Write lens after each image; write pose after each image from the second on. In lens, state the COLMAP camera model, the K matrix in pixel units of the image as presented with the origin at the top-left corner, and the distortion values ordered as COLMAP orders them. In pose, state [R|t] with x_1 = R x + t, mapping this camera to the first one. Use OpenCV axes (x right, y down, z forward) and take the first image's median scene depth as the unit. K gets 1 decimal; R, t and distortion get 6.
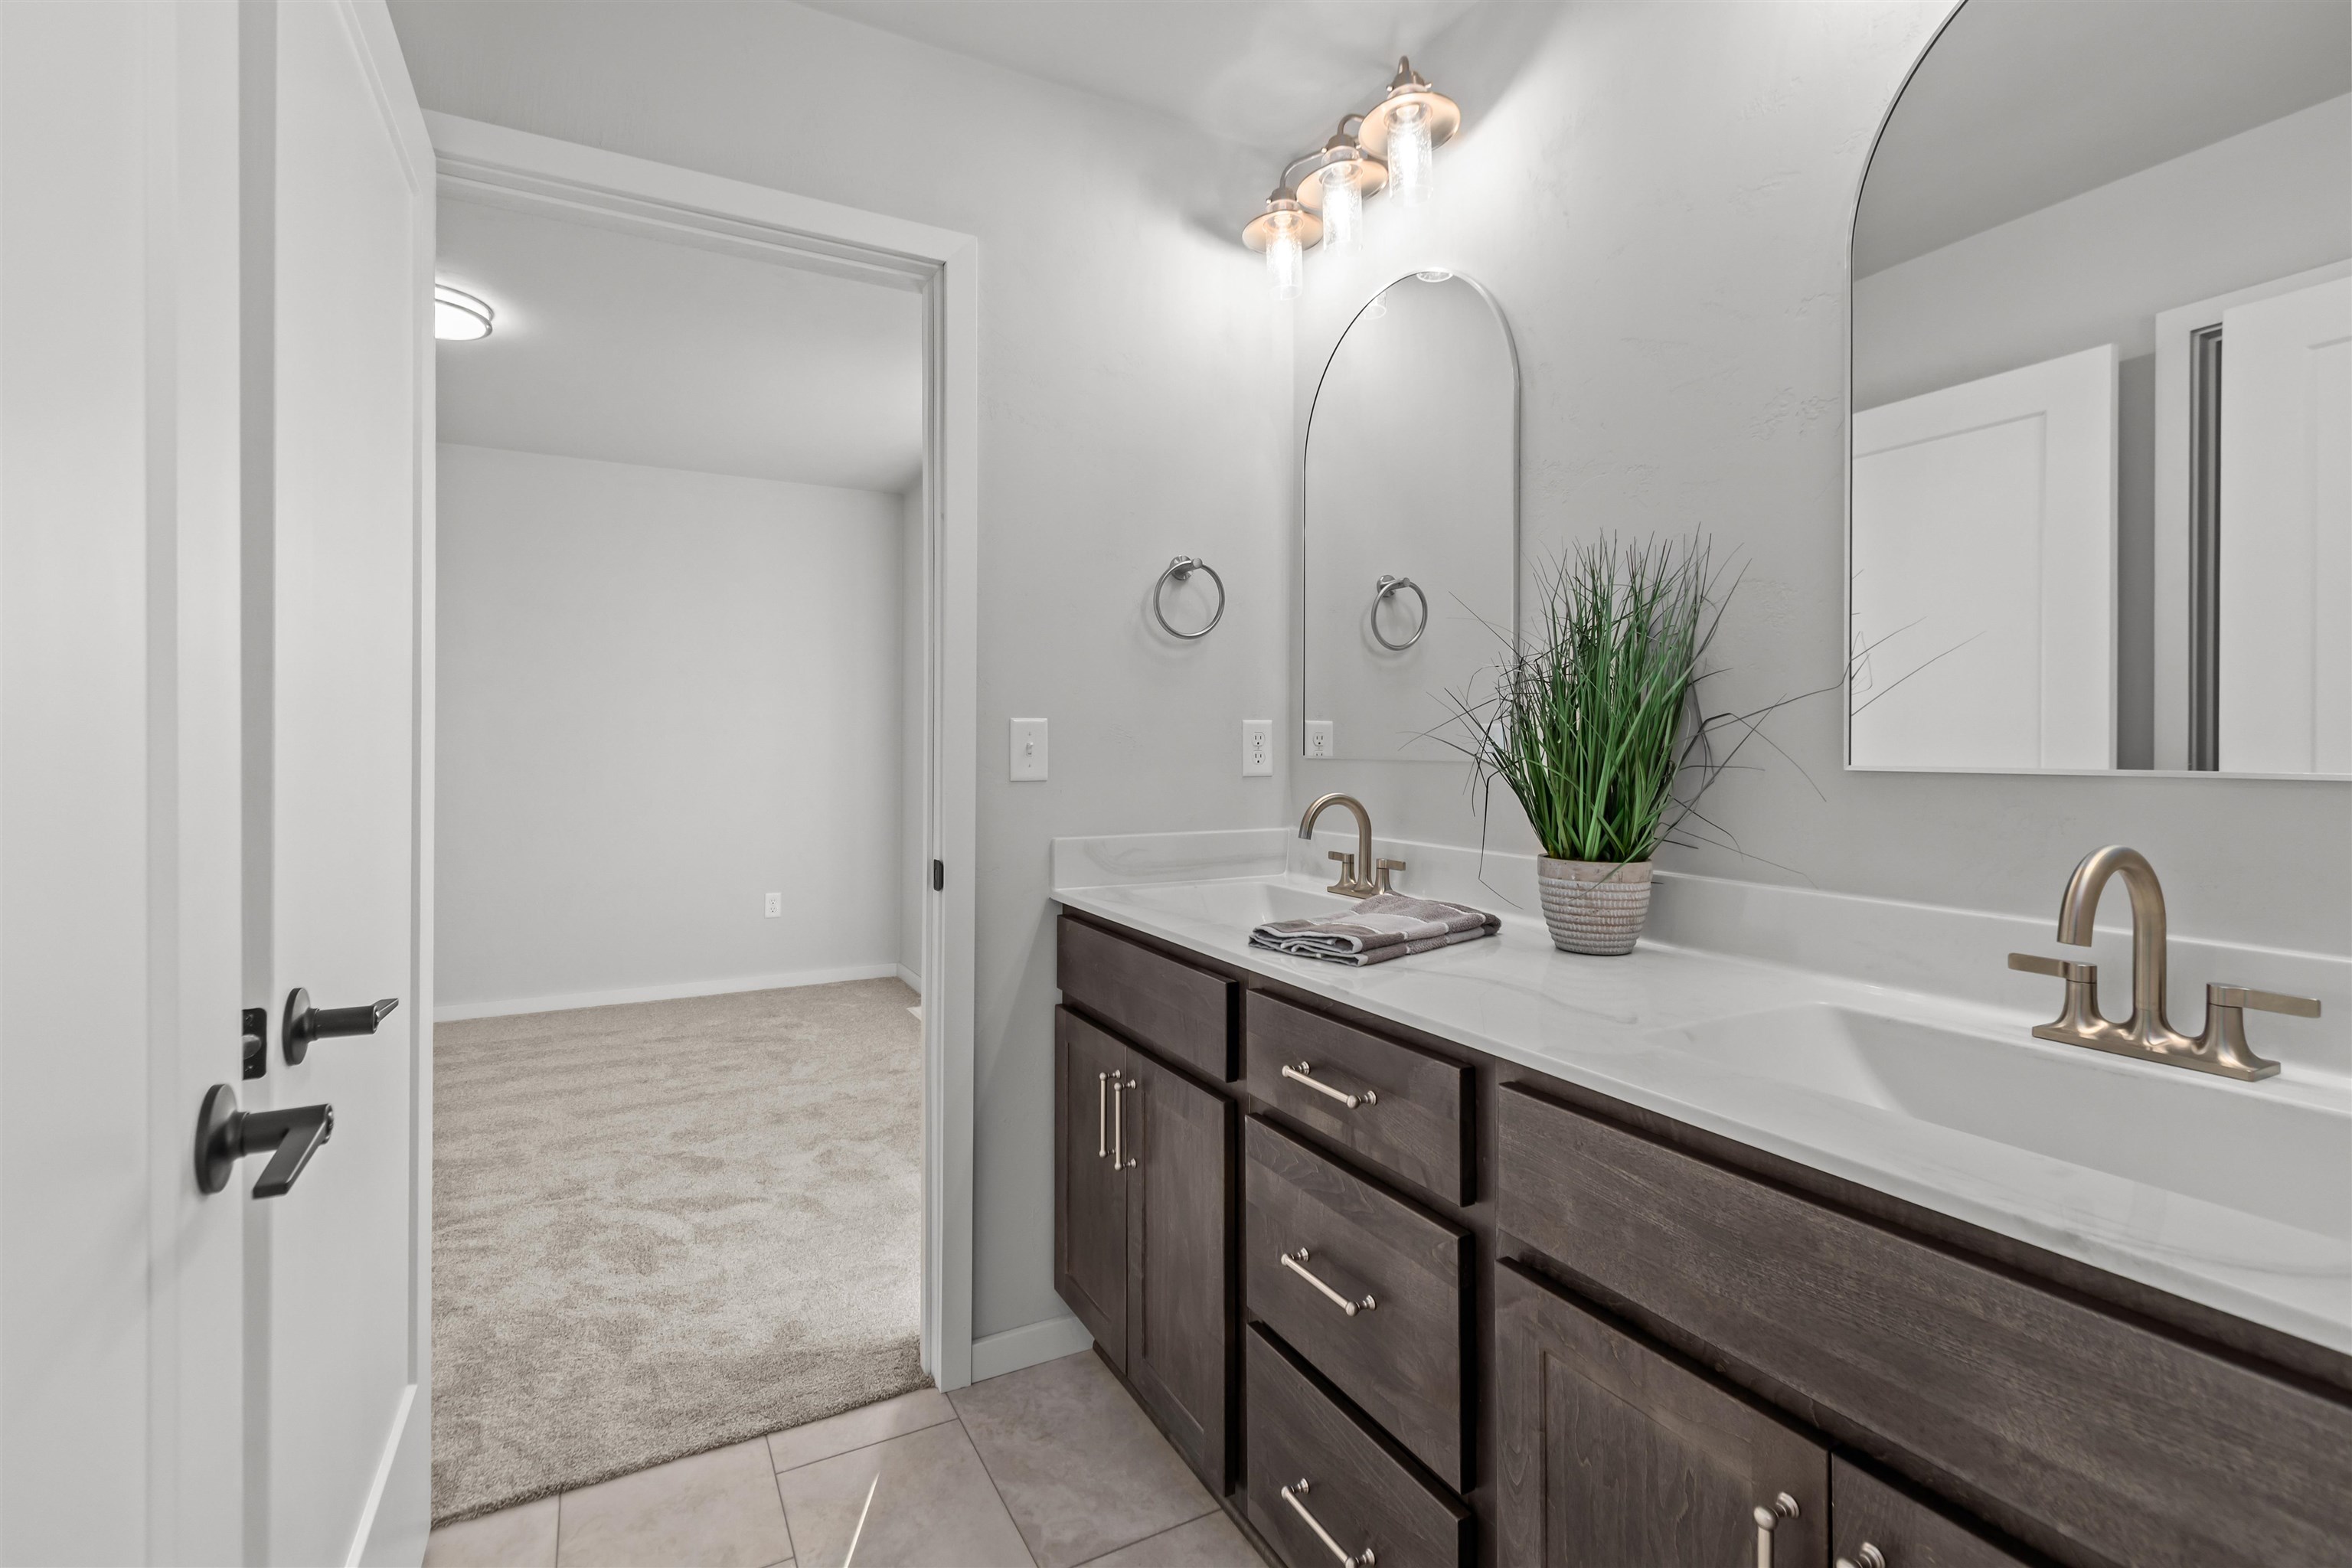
lens RADIAL K [[1098.5, 0, 1229.8], [0, 1098.5, 750.6], [0, 0, 1]] dist [-0.002834, -0.000532]
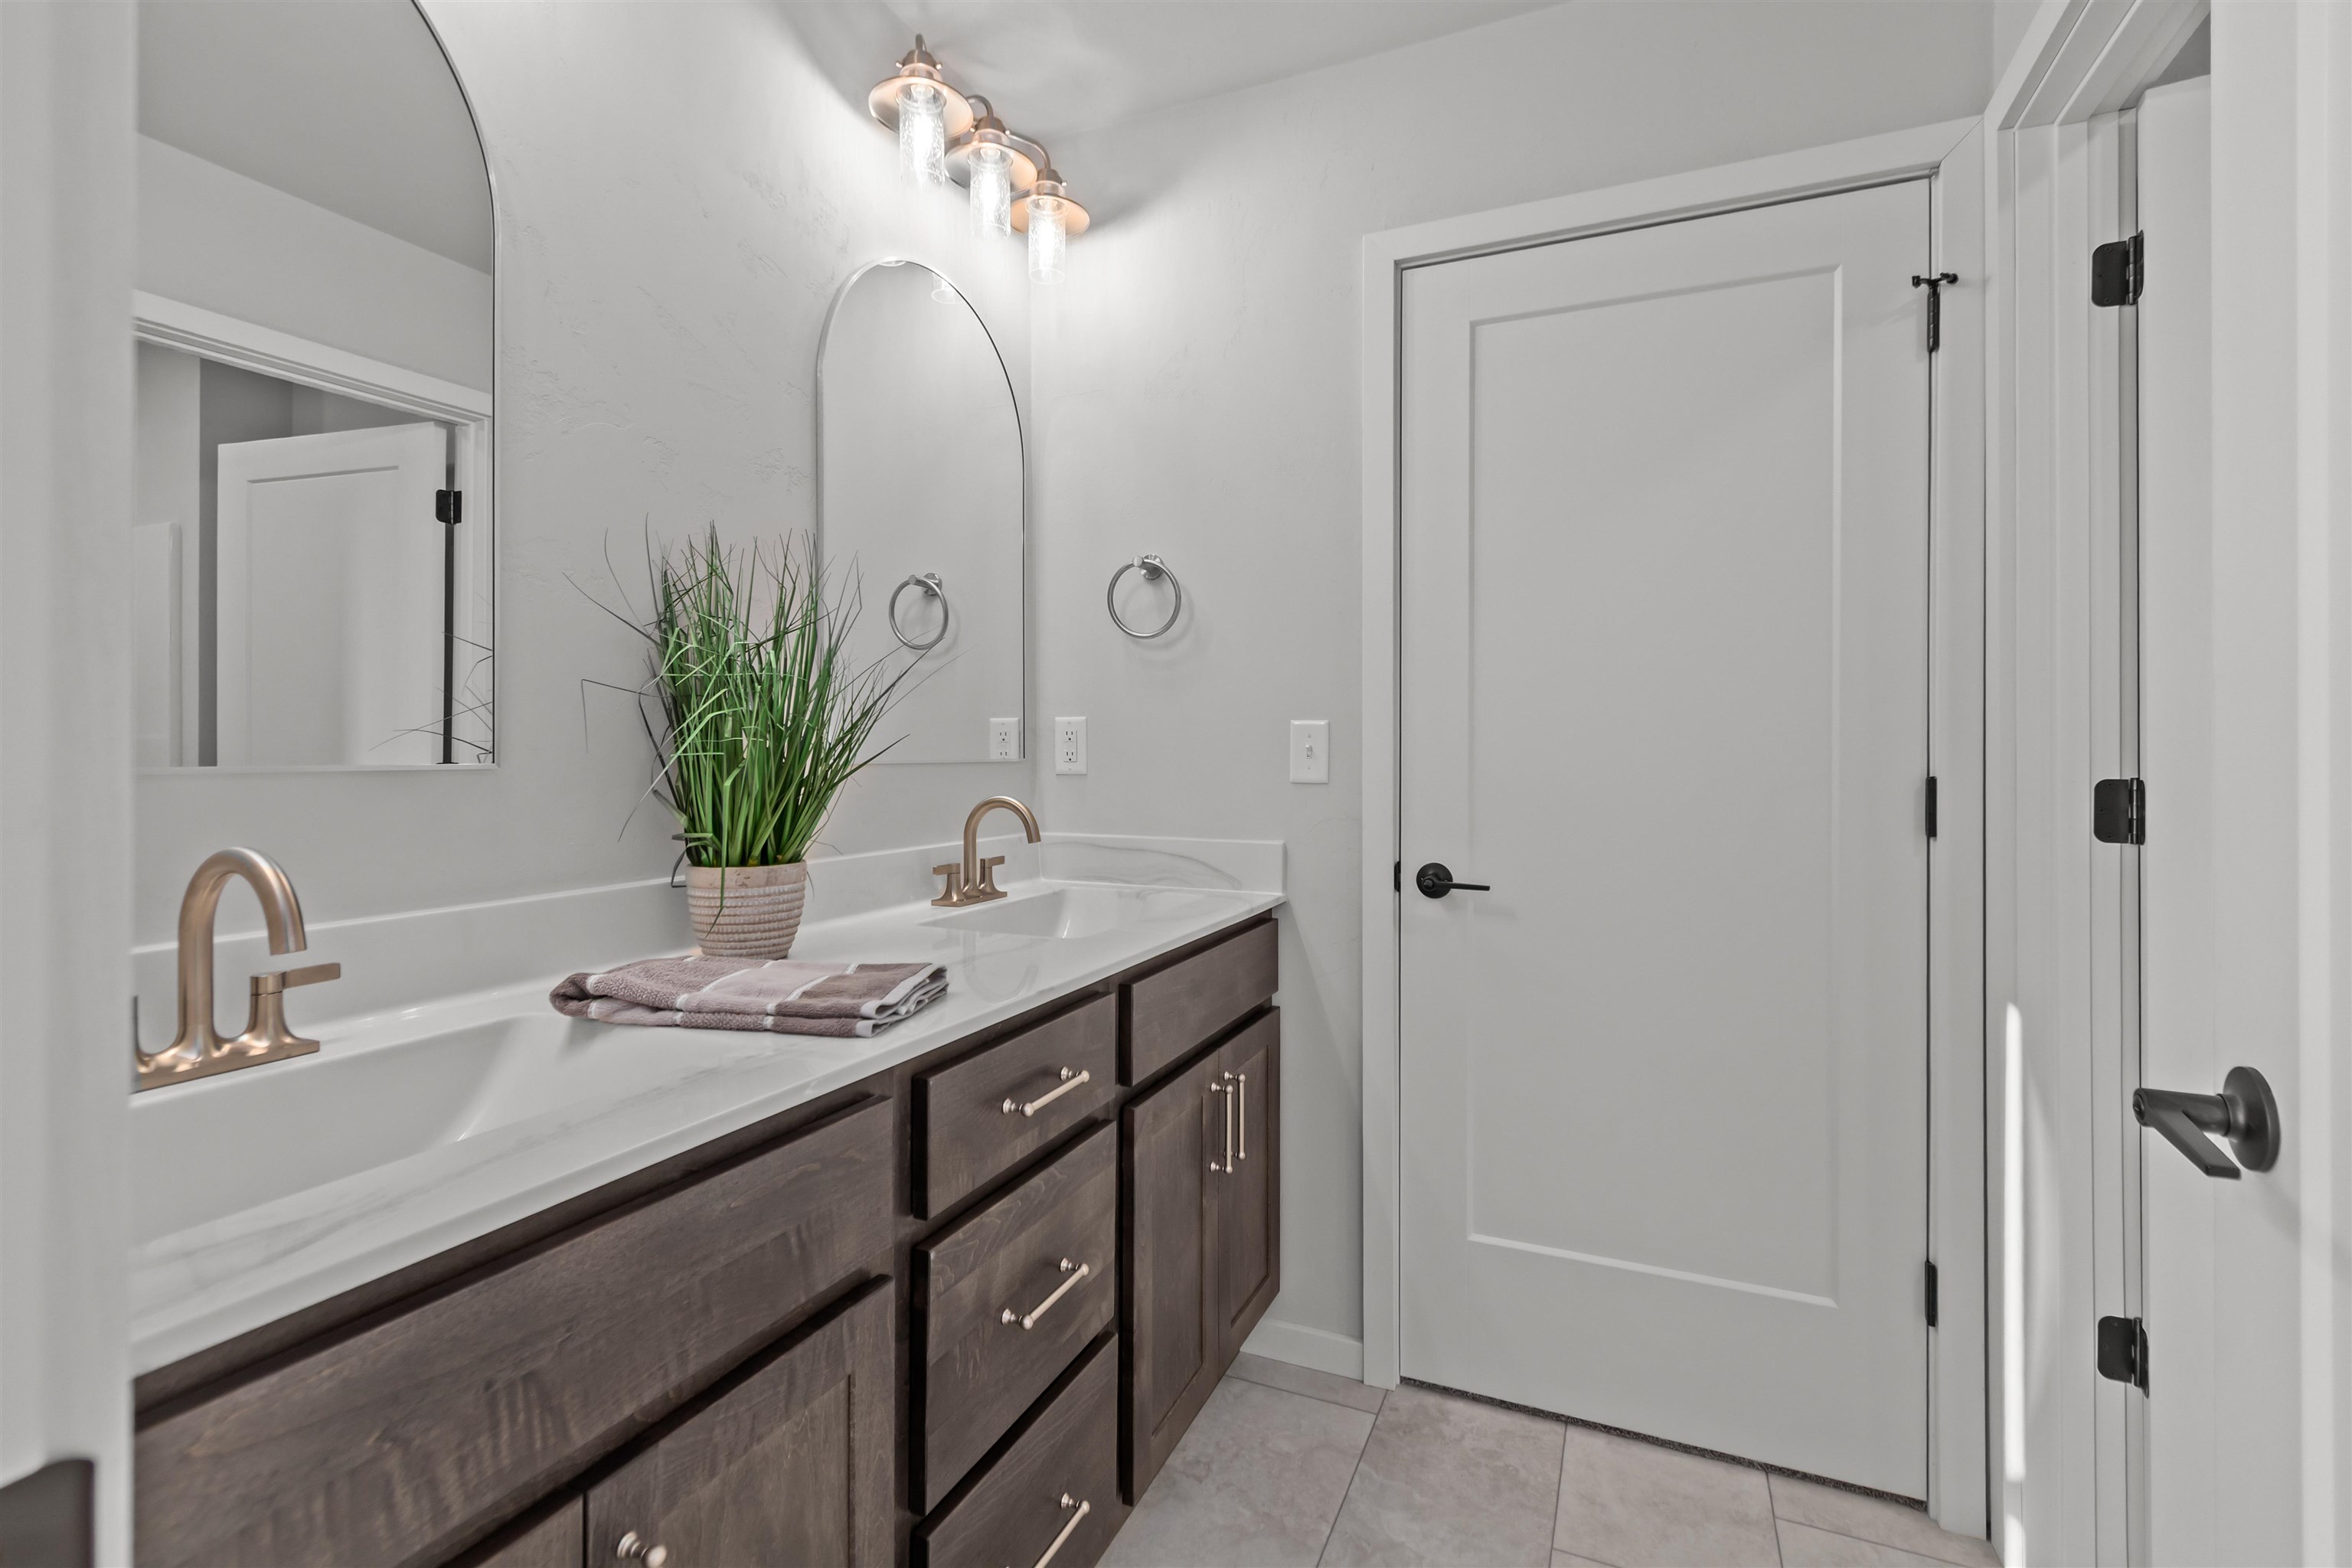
lens RADIAL K [[1098.5, 0, 1229.8], [0, 1098.5, 750.6], [0, 0, 1]] dist [-0.002834, -0.000532]
pose [[-0.640200, -0.001464, 0.768207, -0.693720], [0.002585, 0.999988, 0.004060, 0.000366], [-0.768204, 0.004585, -0.640189, 1.364773]]
